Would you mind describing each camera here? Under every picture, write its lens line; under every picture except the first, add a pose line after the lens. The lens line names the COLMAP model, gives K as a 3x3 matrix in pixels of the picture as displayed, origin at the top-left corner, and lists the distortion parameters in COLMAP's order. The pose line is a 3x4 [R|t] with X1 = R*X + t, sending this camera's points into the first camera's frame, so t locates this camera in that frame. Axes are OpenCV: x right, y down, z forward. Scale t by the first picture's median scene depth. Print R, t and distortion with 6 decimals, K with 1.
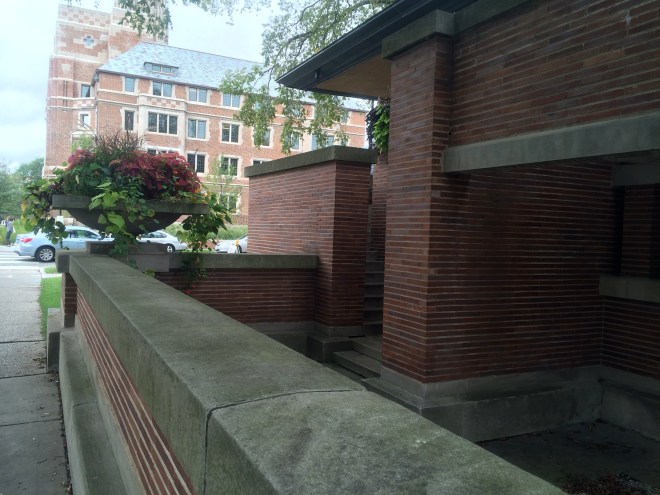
lens RADIAL K [[564.1, 0, 330.0], [0, 564.1, 247.5], [0, 0, 1]] dist [0.074621, -0.089257]
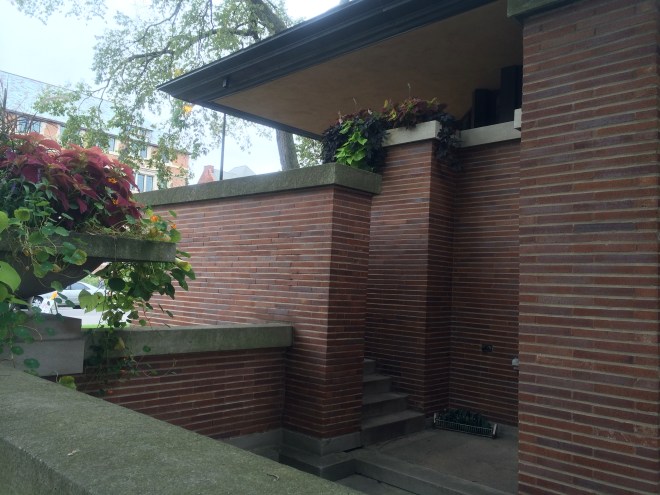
lens RADIAL K [[564.1, 0, 330.0], [0, 564.1, 247.5], [0, 0, 1]] dist [0.074621, -0.089257]
pose [[0.941922, 0.029580, 0.334526, -0.213266], [-0.000852, 0.996321, -0.085698, -0.021931], [-0.335830, 0.080436, 0.938482, 0.367968]]
